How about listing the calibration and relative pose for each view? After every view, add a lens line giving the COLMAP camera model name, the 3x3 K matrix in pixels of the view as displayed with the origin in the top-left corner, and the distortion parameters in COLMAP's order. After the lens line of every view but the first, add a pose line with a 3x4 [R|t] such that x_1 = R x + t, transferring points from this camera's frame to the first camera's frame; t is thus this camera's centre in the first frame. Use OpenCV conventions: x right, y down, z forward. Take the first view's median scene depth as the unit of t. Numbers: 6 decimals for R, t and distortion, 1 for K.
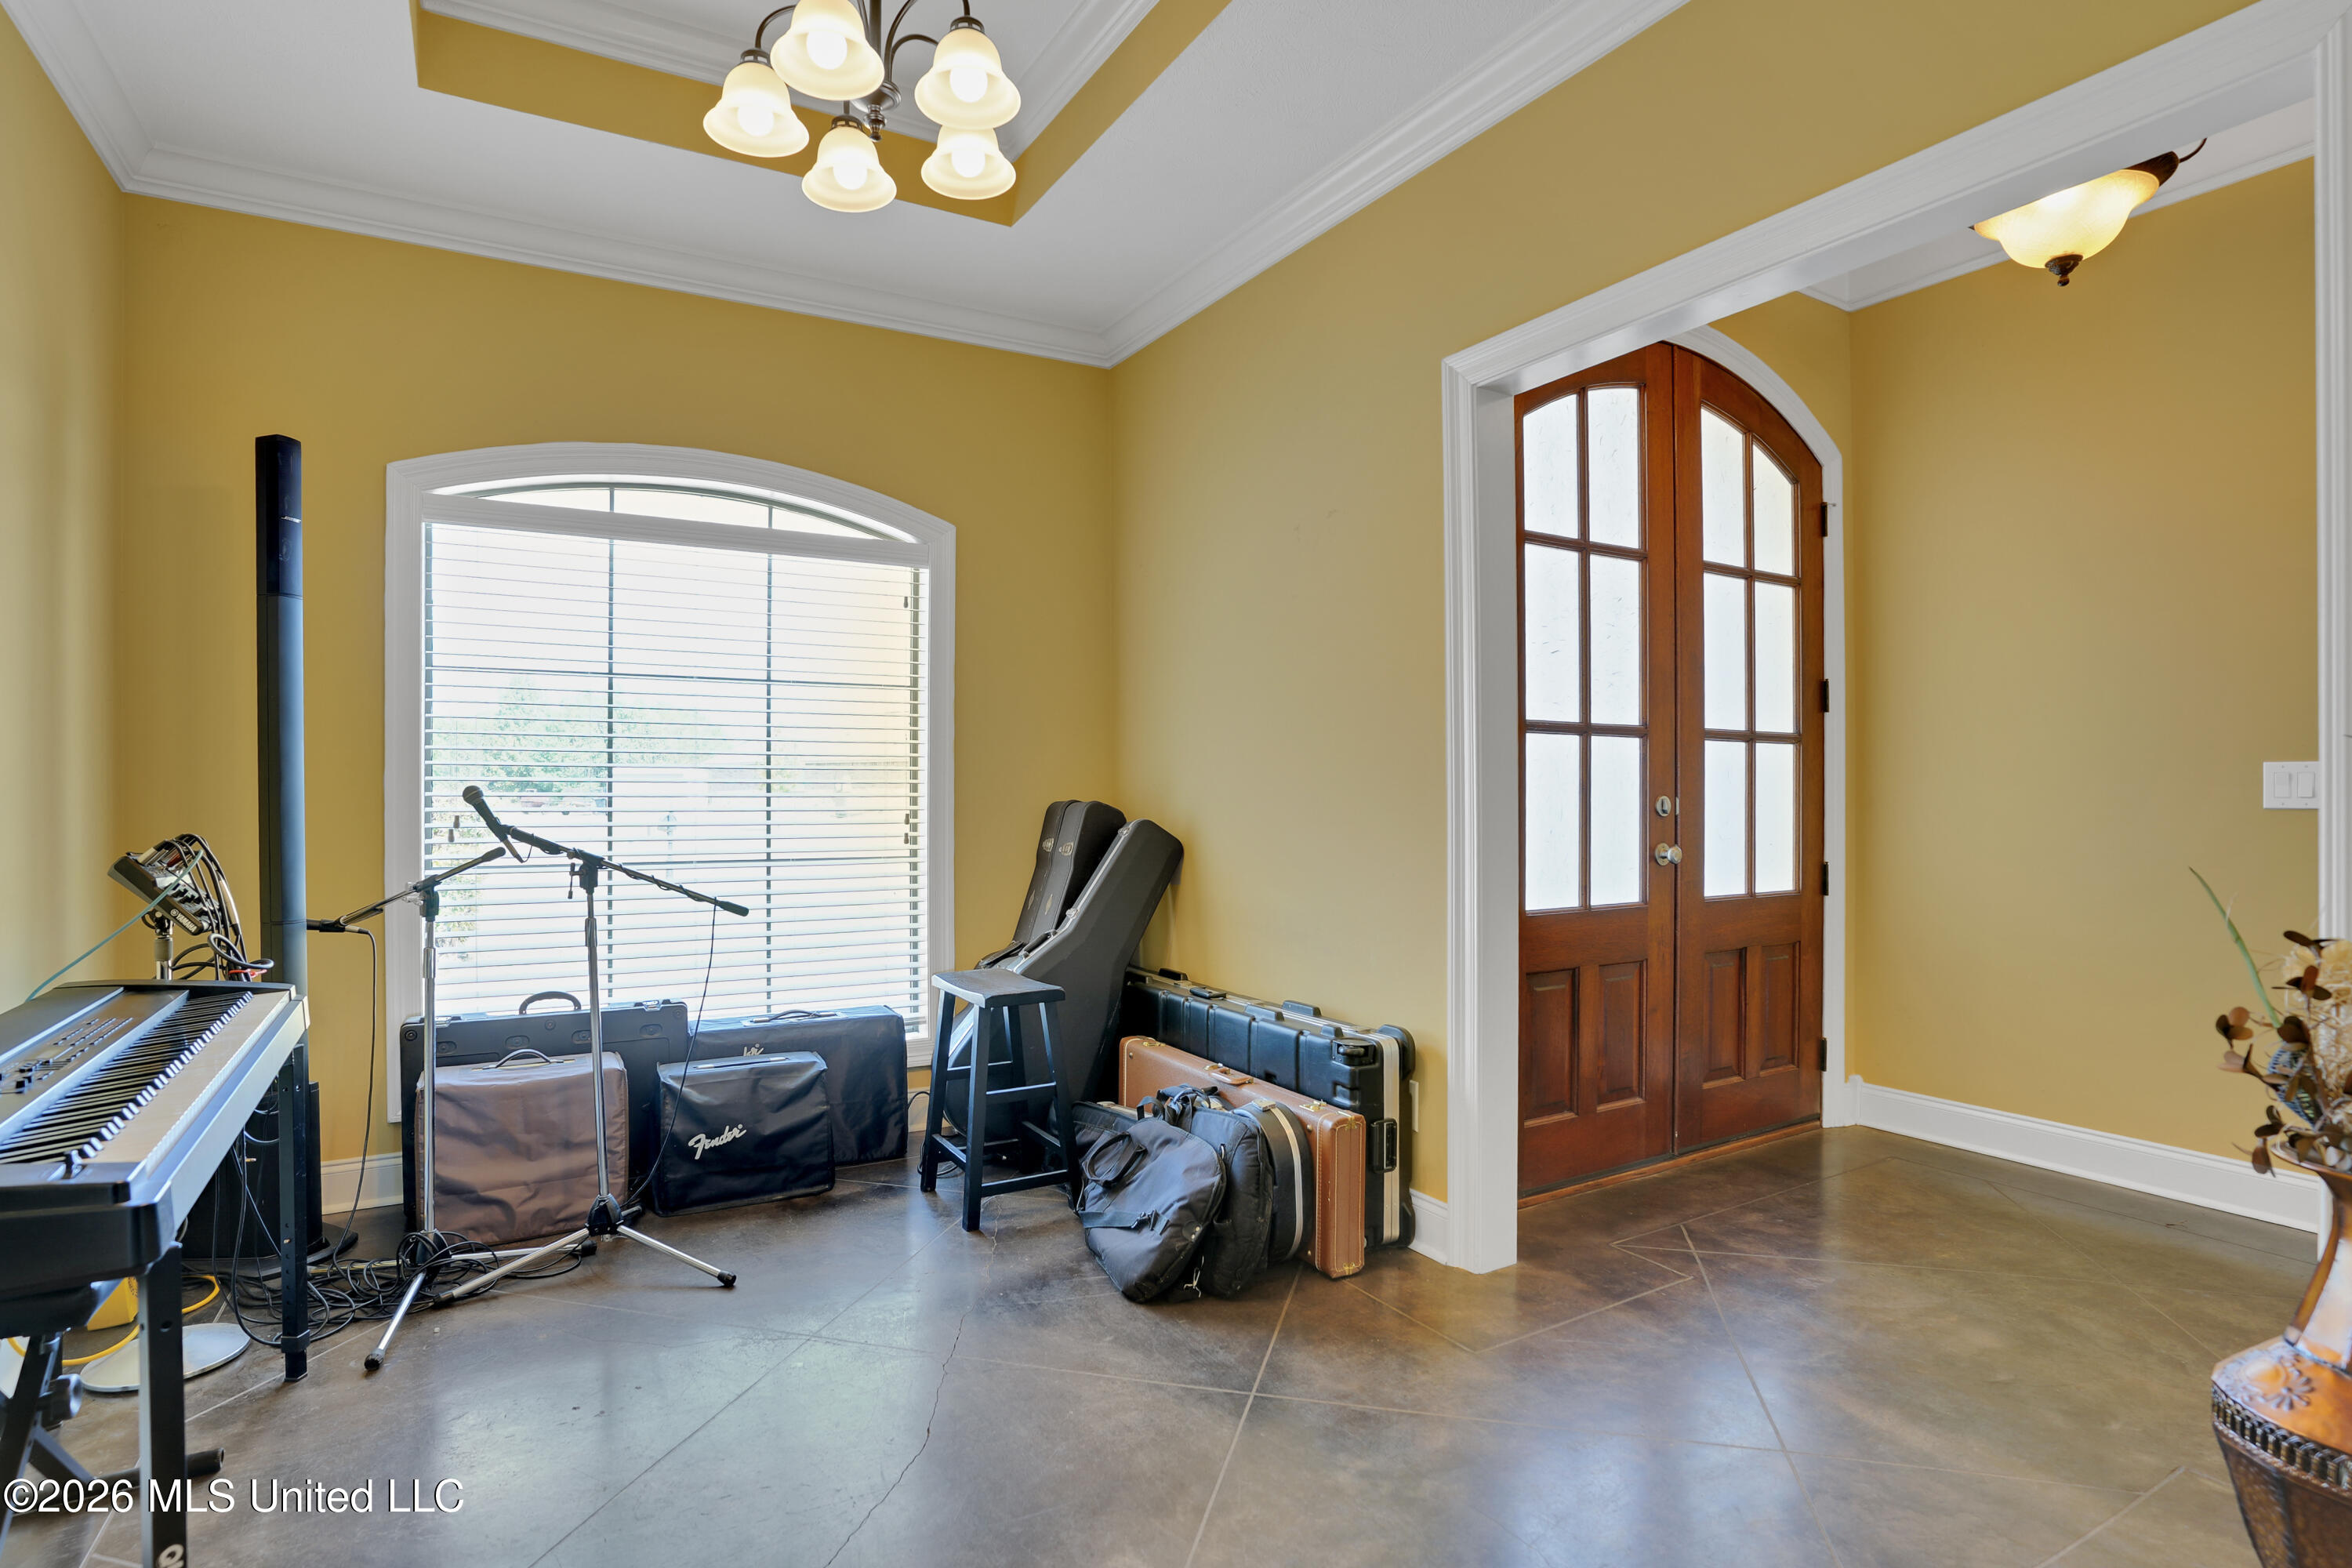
lens RADIAL K [[1190.6, 0, 1176.0], [0, 1190.6, 784.0], [0, 0, 1]] dist [-0.083743, 0.043874]
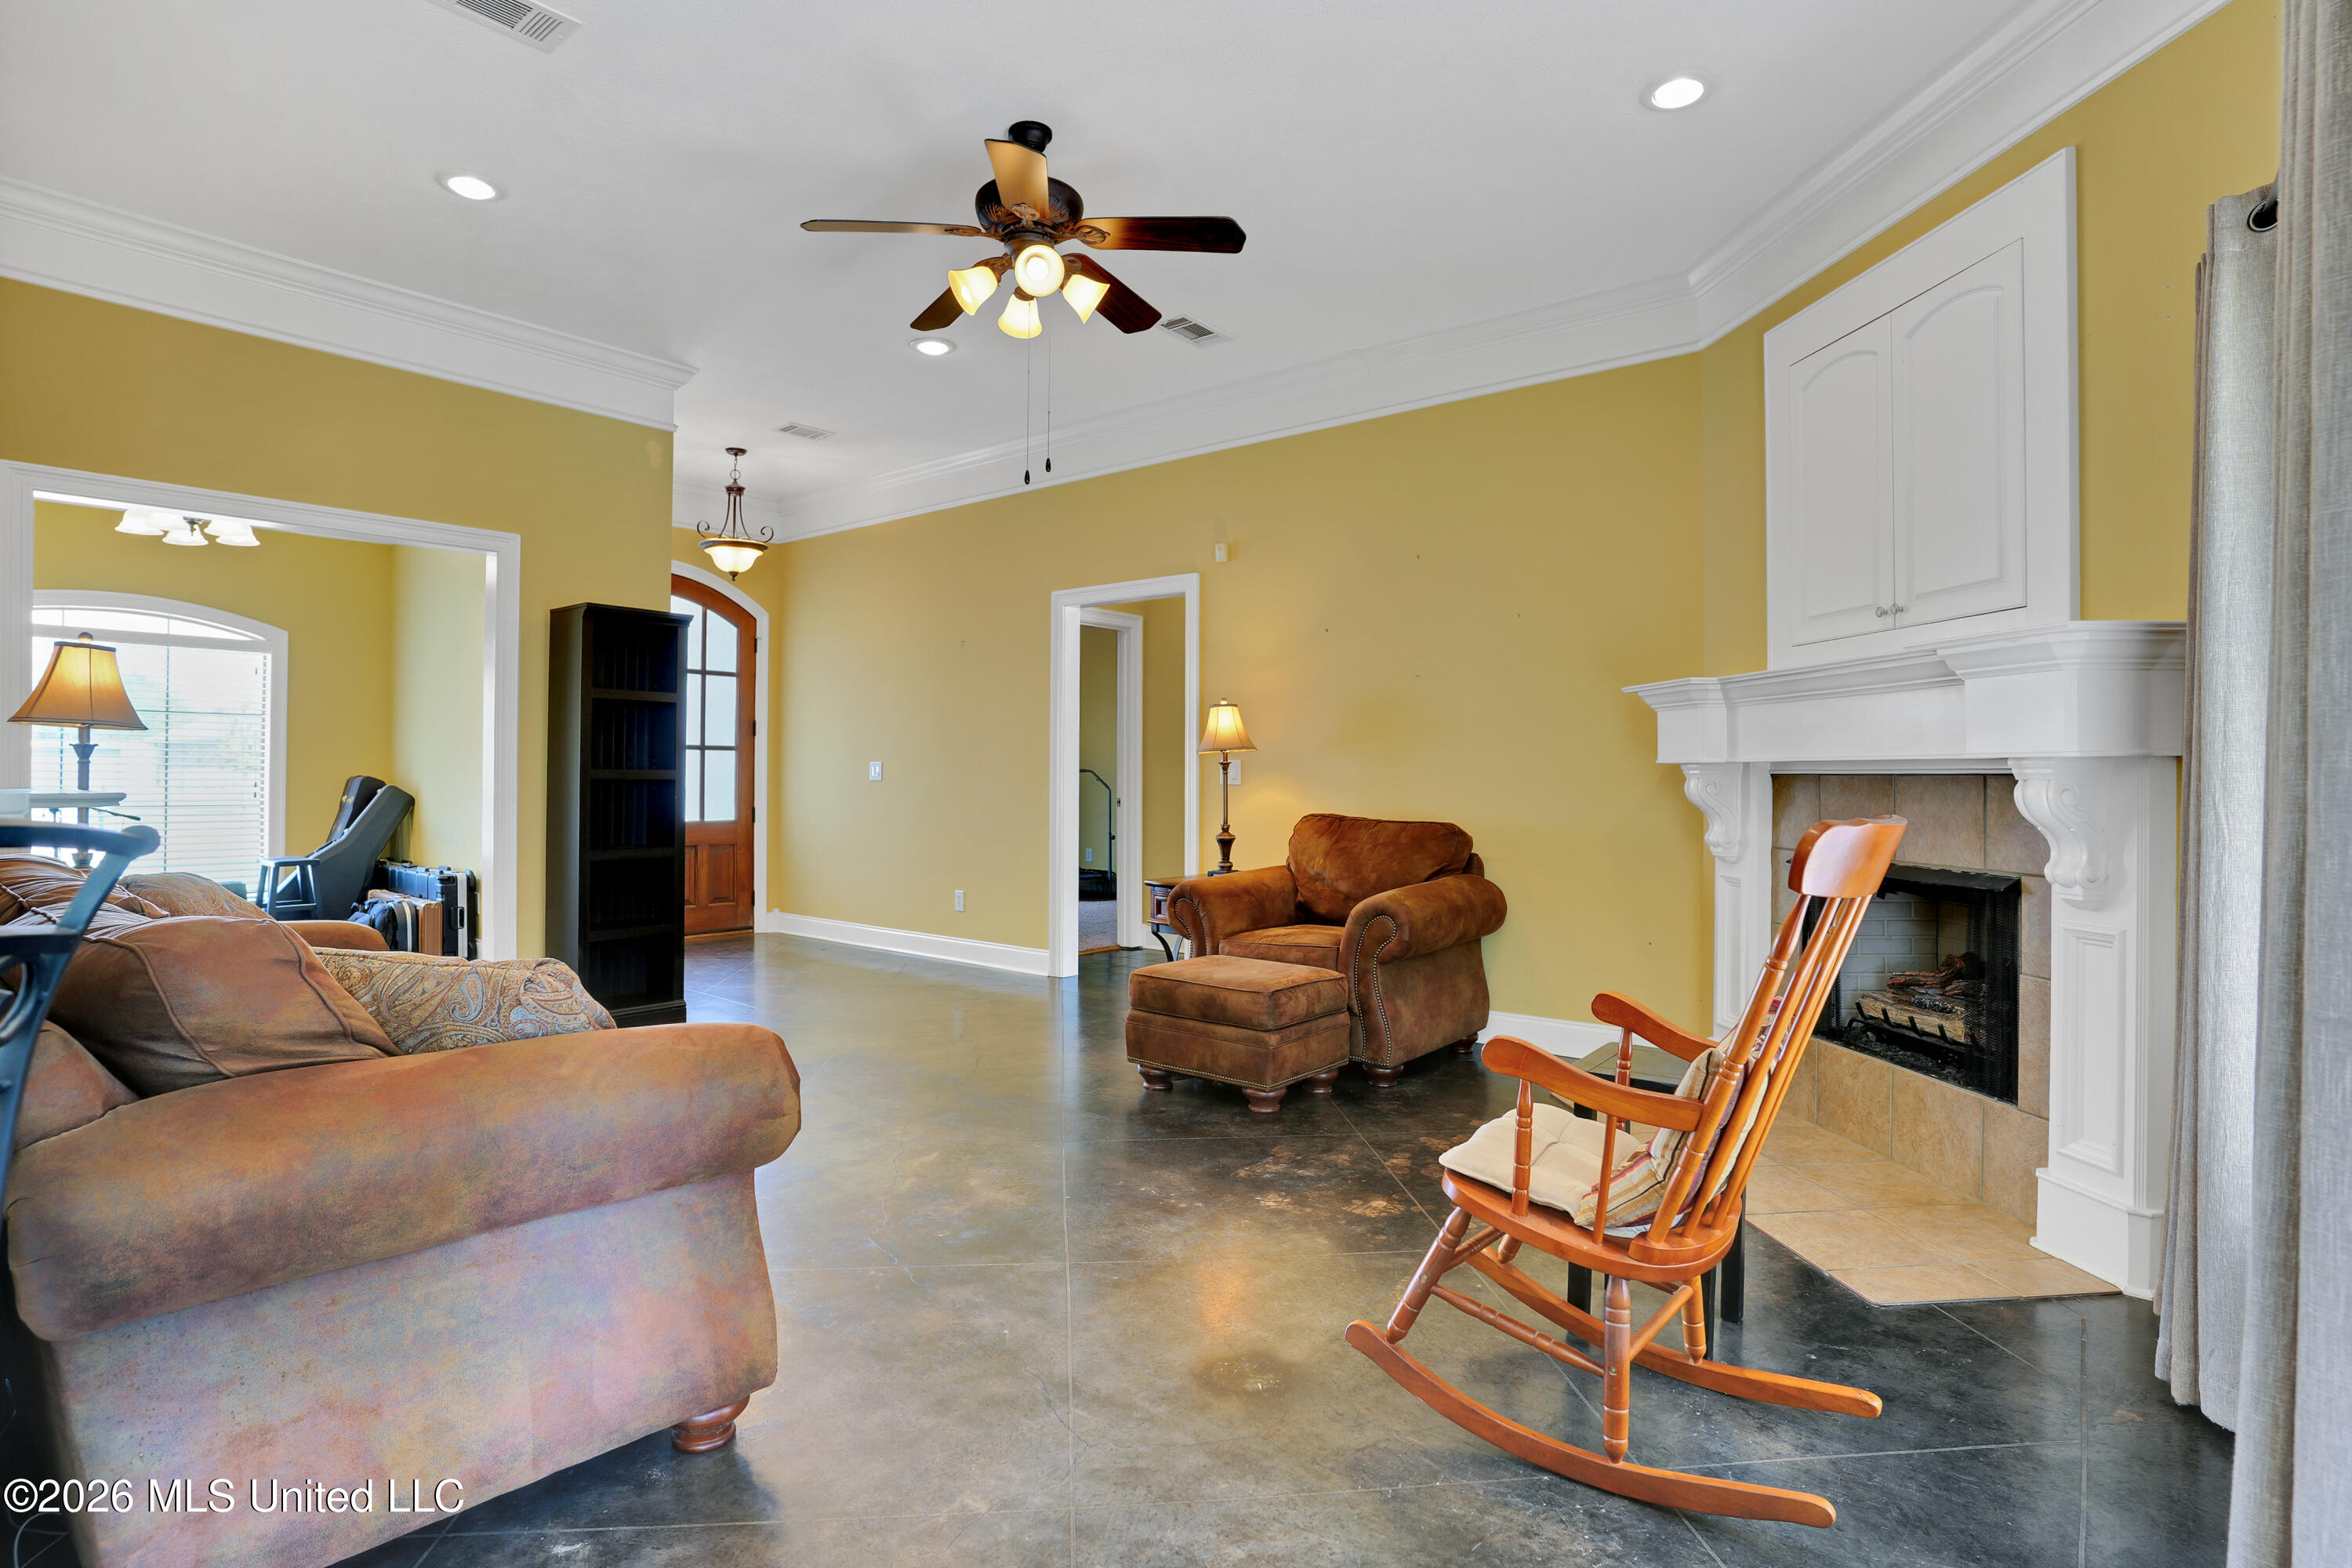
lens RADIAL K [[1190.6, 0, 1176.0], [0, 1190.6, 784.0], [0, 0, 1]] dist [-0.083743, 0.043874]
pose [[0.941172, 0.003434, 0.337909, 0.632730], [-0.009379, 0.999829, 0.015961, -0.018382], [-0.337797, -0.018192, 0.941043, -1.454179]]
